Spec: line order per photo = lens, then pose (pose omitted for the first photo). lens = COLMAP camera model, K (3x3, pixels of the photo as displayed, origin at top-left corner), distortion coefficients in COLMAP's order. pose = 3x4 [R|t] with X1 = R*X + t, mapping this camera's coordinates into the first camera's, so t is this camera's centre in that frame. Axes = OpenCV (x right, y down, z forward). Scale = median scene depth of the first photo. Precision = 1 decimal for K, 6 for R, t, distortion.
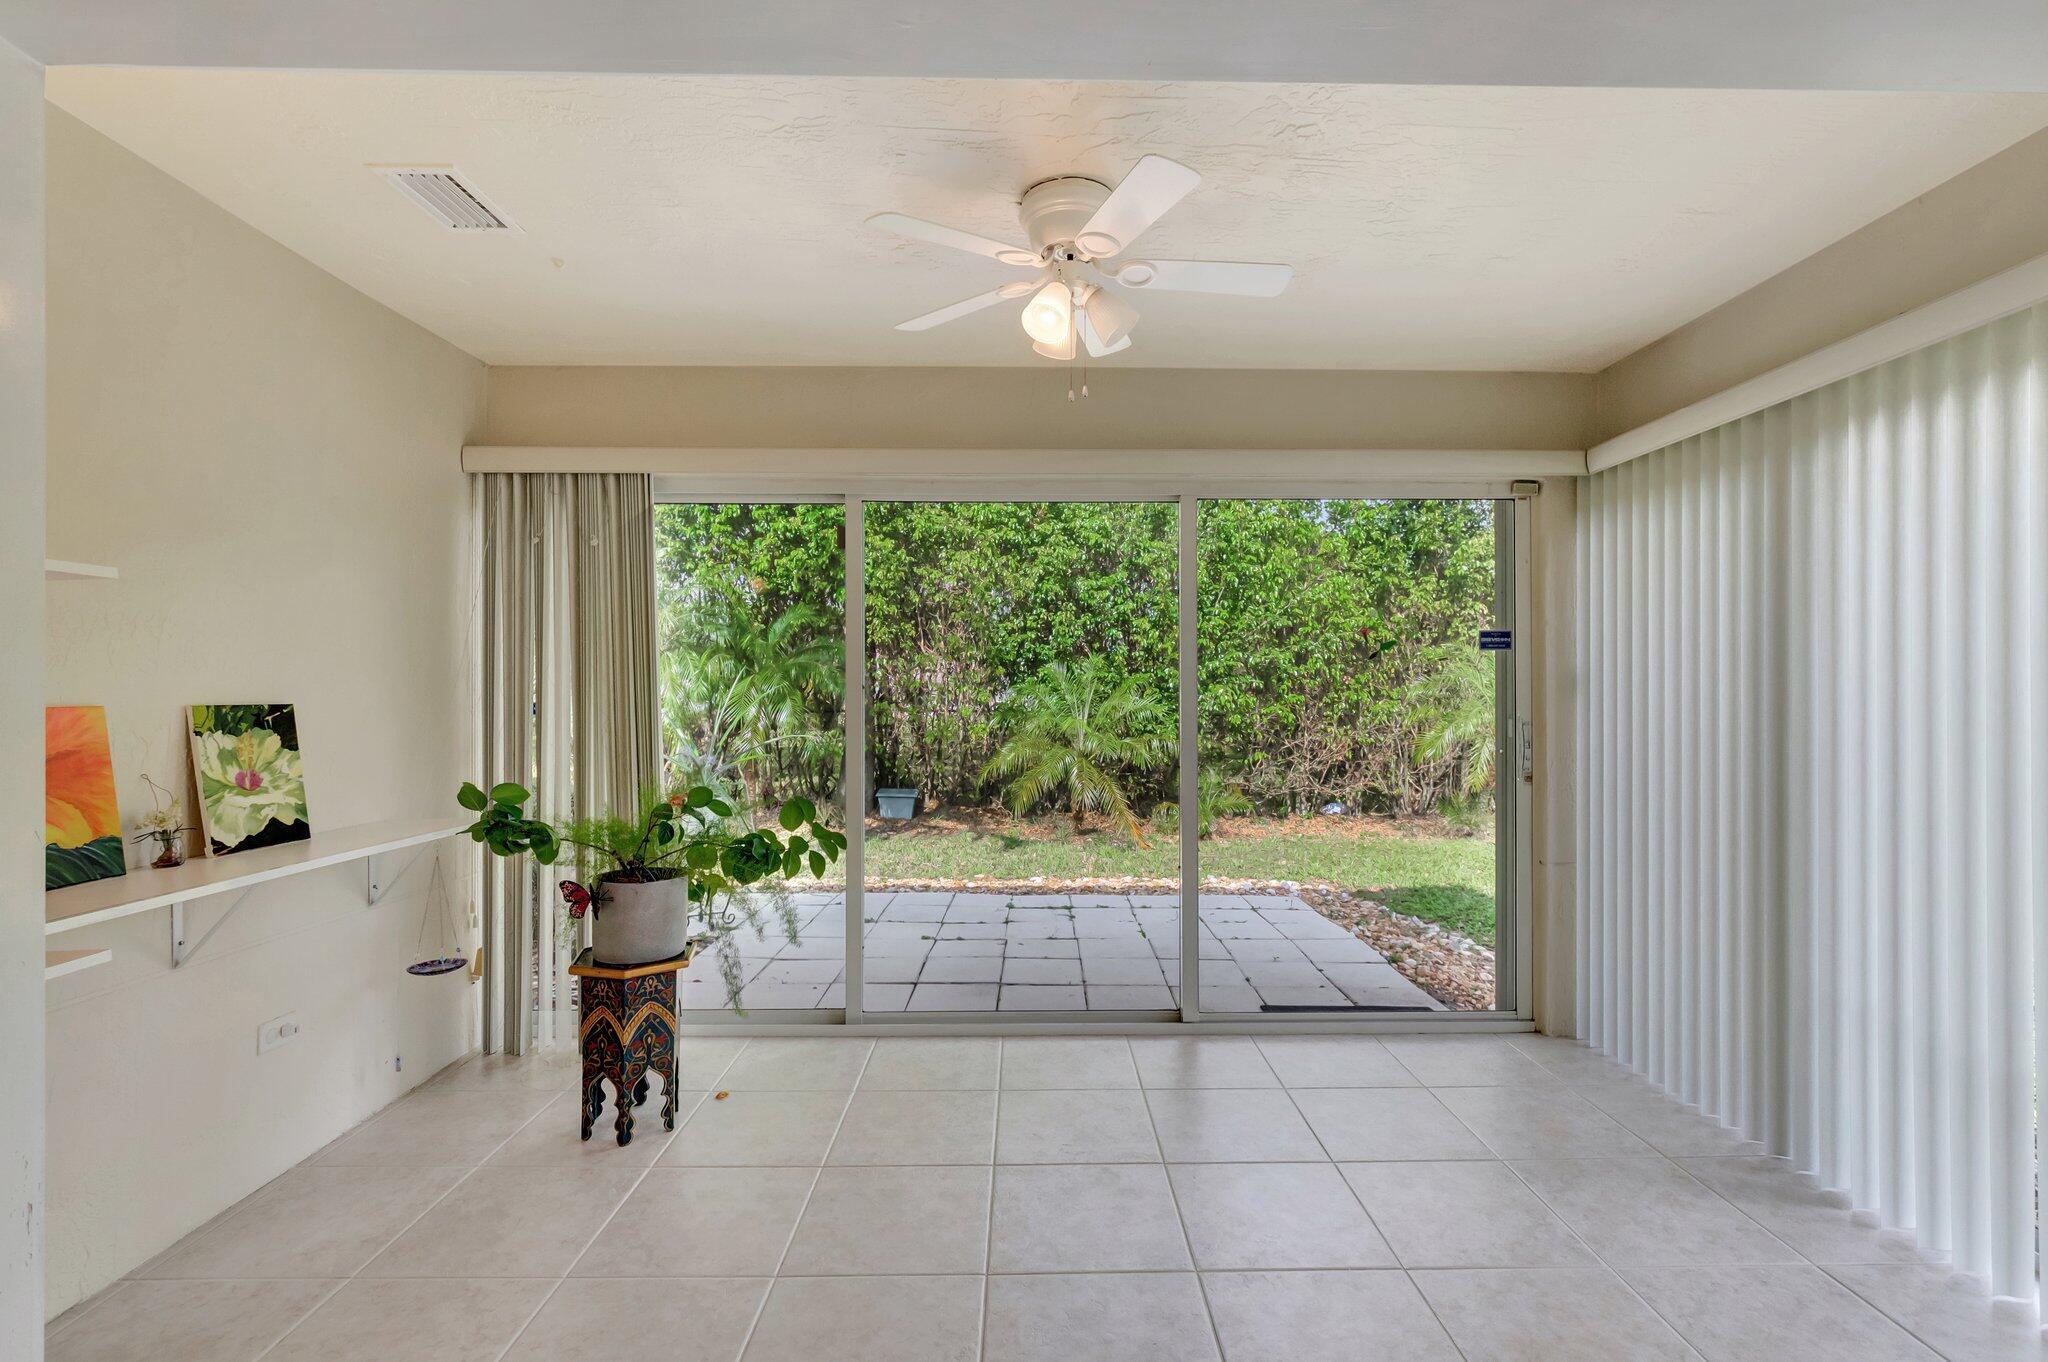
lens RADIAL K [[902.9, 0, 1034.4], [0, 902.9, 686.1], [0, 0, 1]] dist [-0.000027, 0.000071]
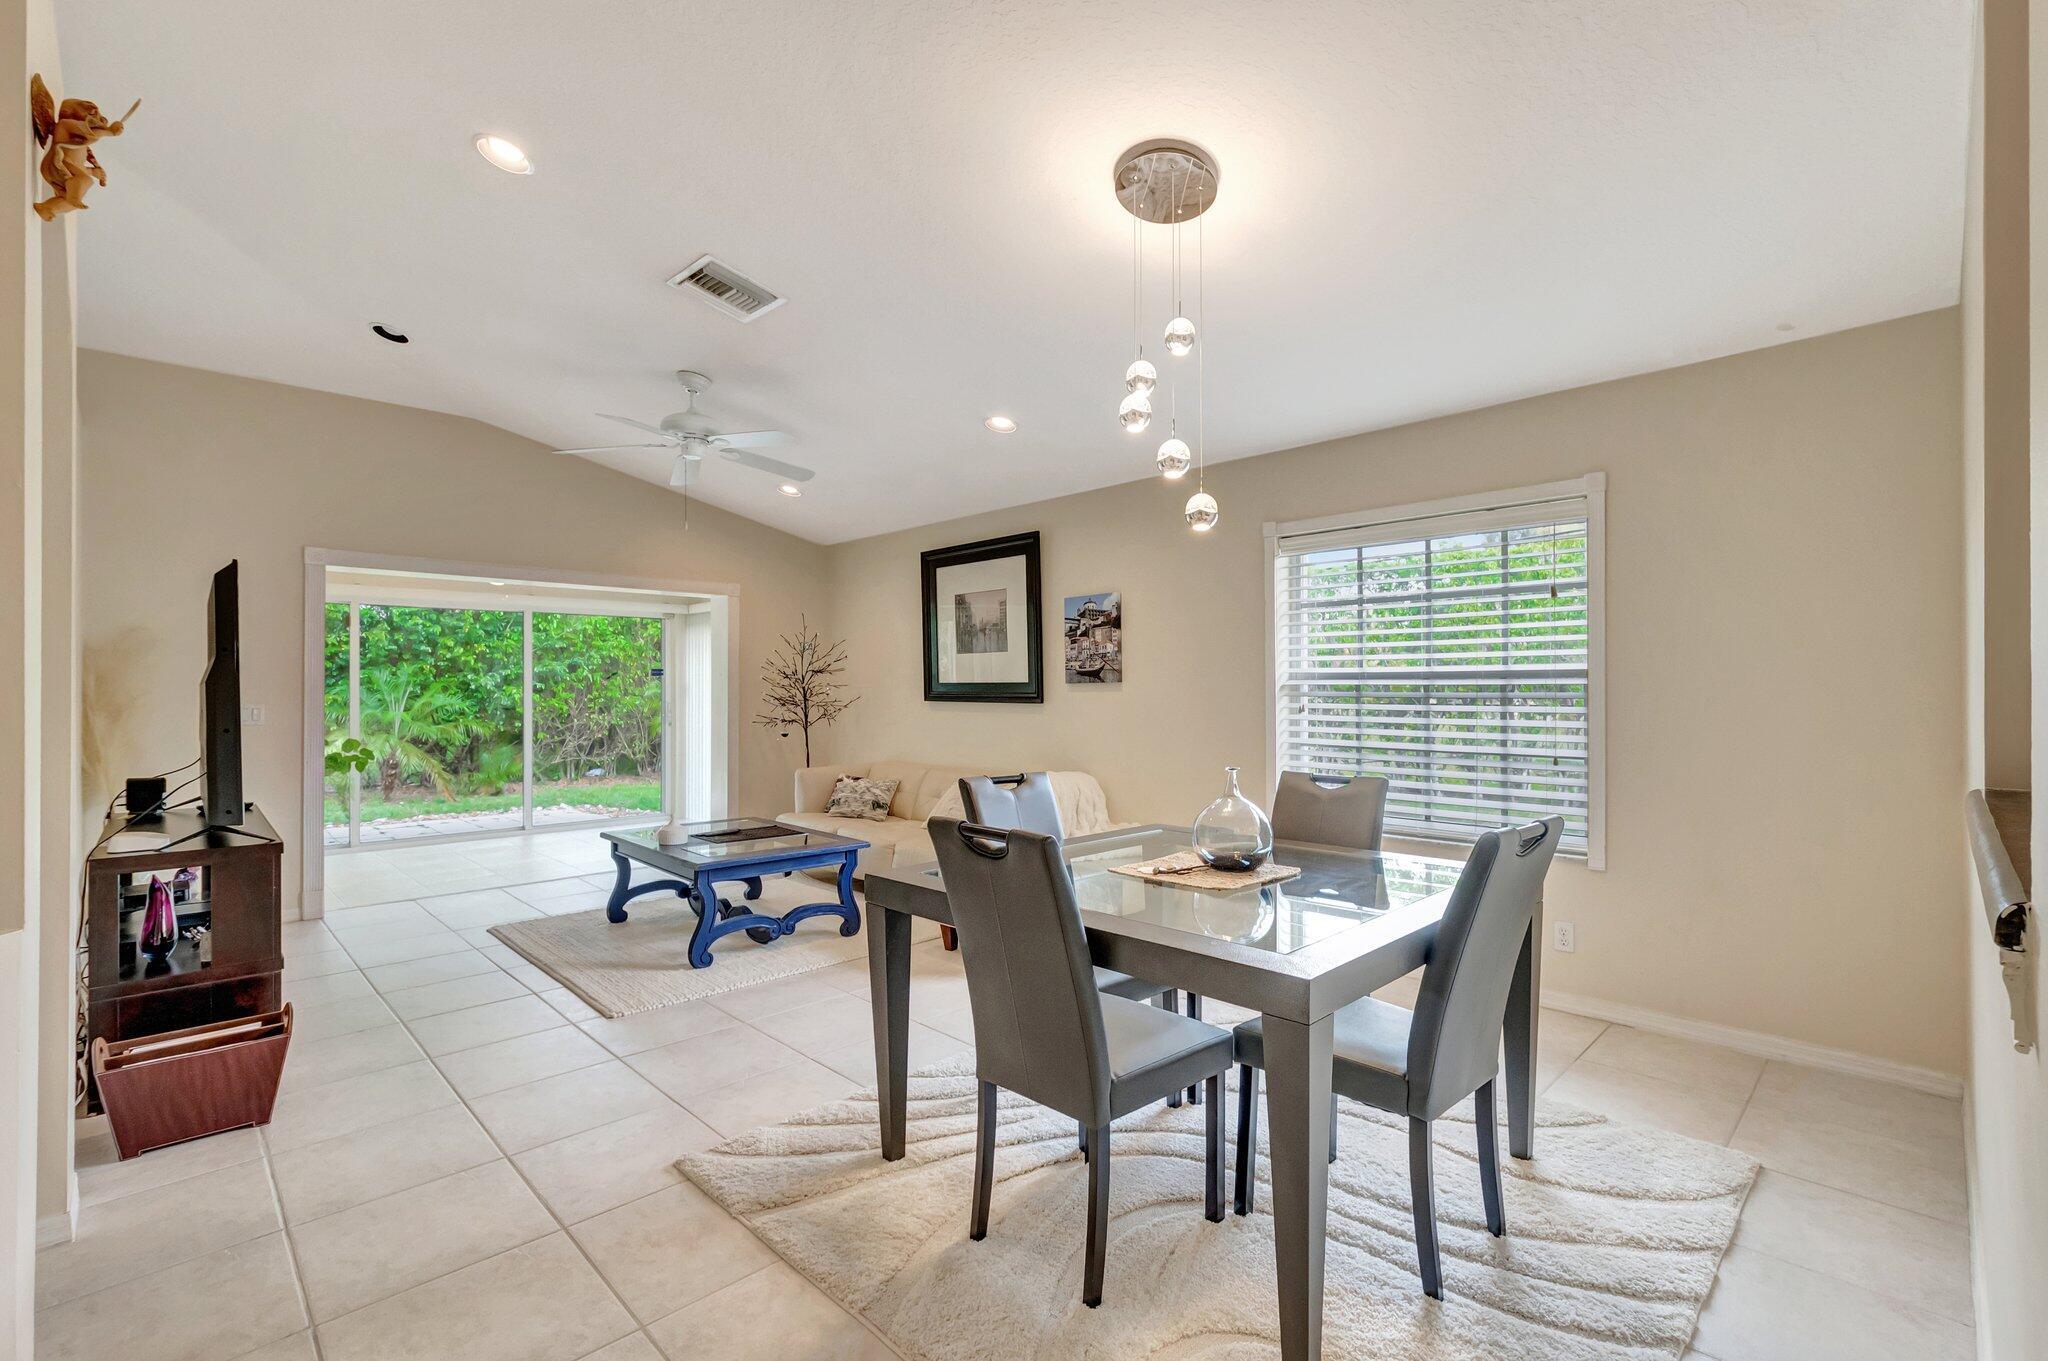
lens RADIAL K [[894.0, 0, 1024.0], [0, 894.0, 680.5], [0, 0, 1]] dist [-0.000973, -0.000952]
pose [[0.722137, 0.003359, 0.691741, -0.537947], [-0.001620, 0.999994, -0.003164, -0.022067], [-0.691748, 0.001164, 0.722138, -1.673863]]
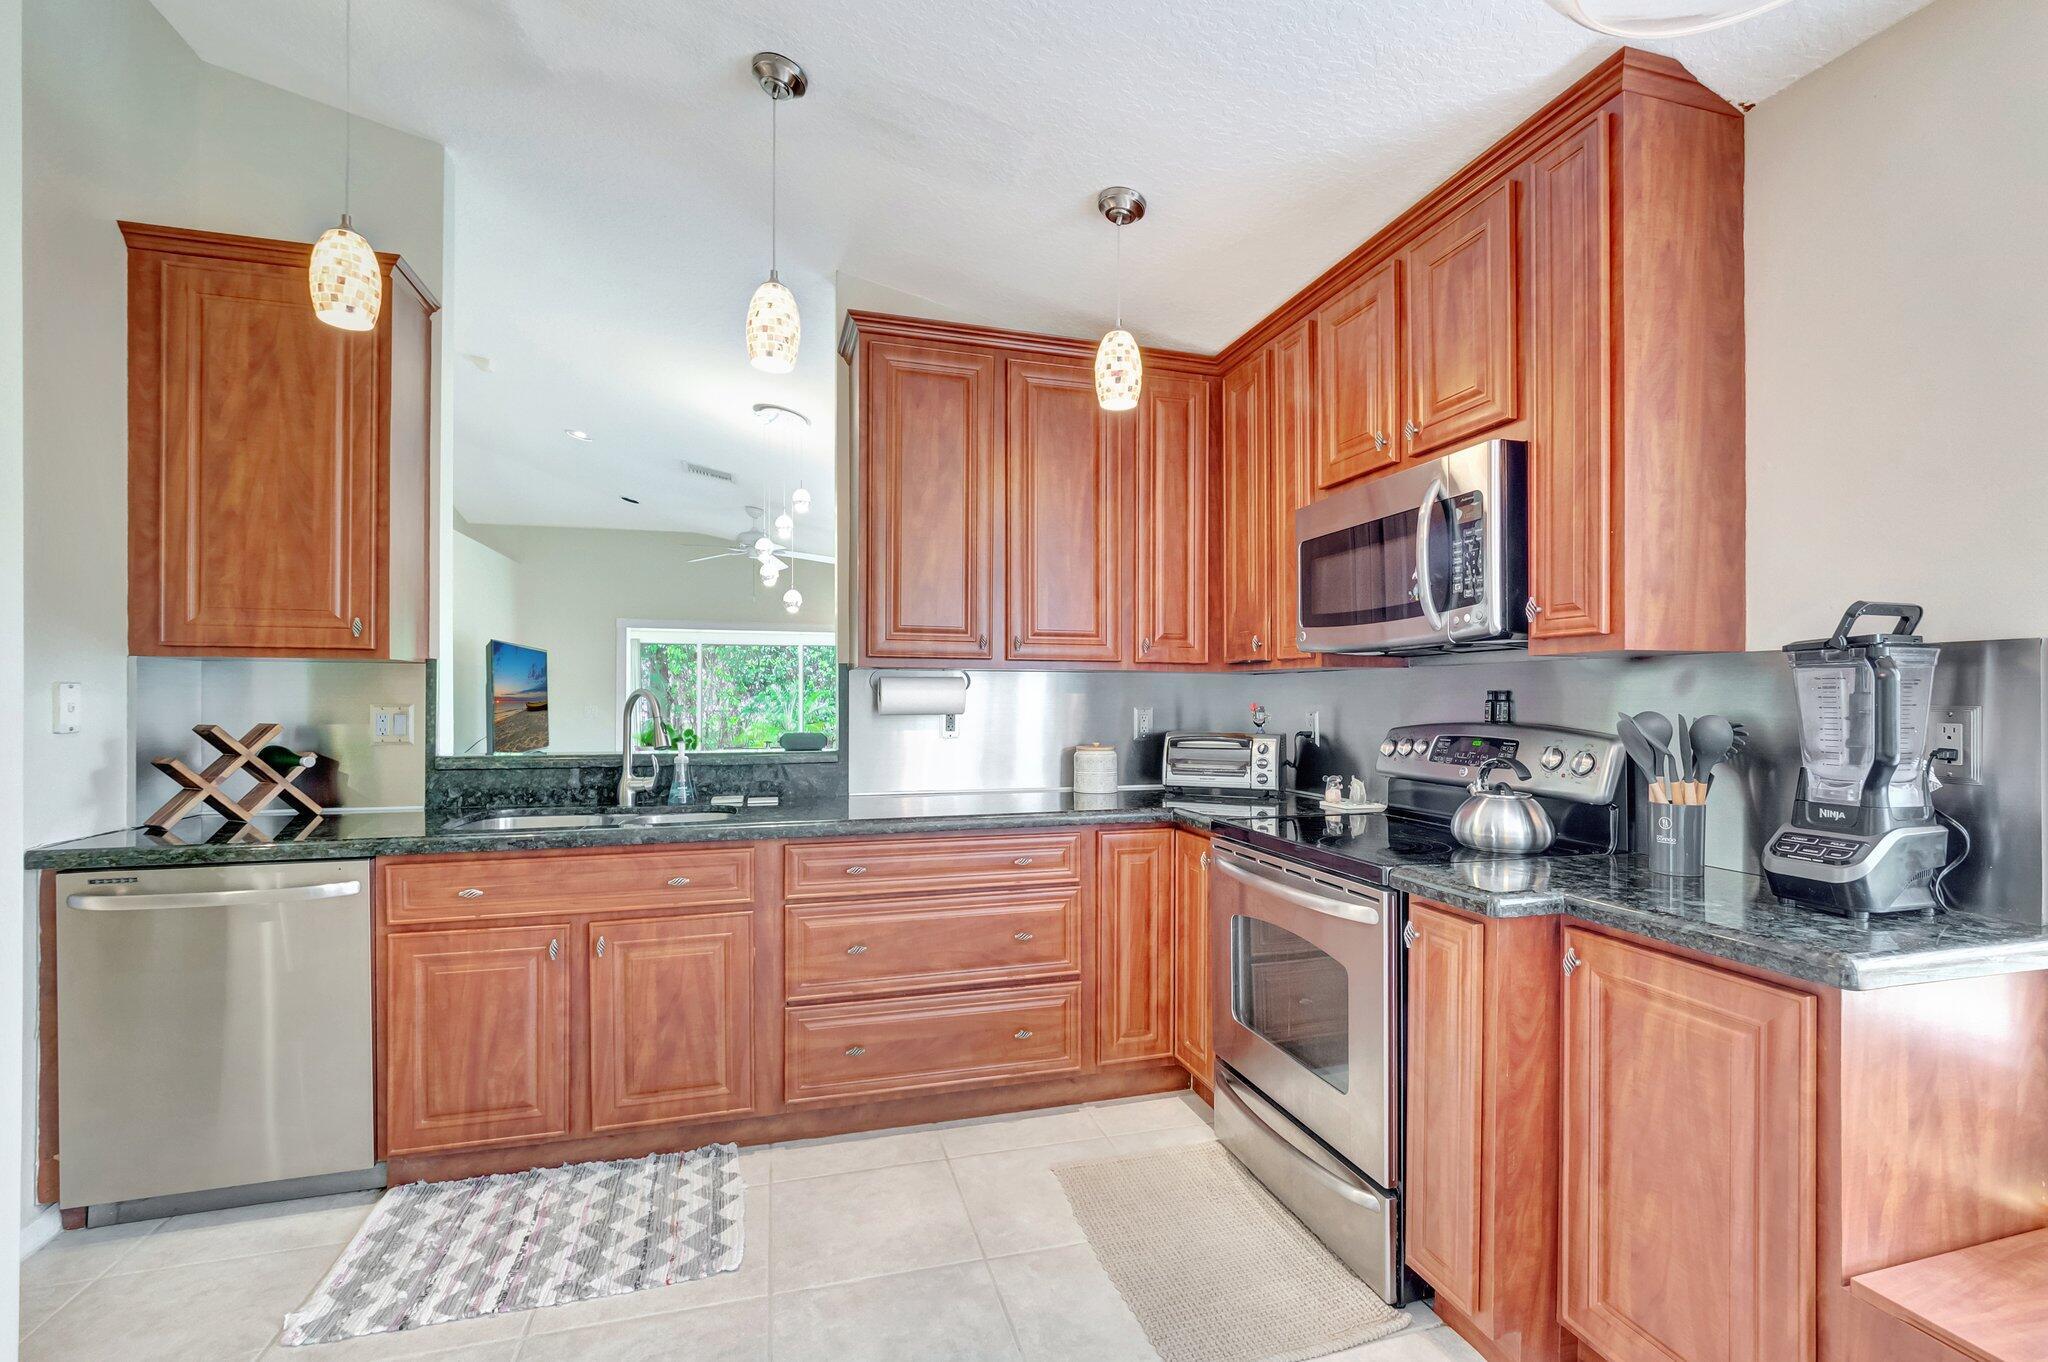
lens RADIAL K [[906.4, 0, 1031.1], [0, 906.4, 692.5], [0, 0, 1]] dist [-0.001001, 0.000249]
pose [[0.963416, 0.004806, 0.267967, 0.088192], [-0.004462, 0.999988, -0.001895, -0.025006], [-0.267973, 0.000630, 0.963426, -2.688320]]
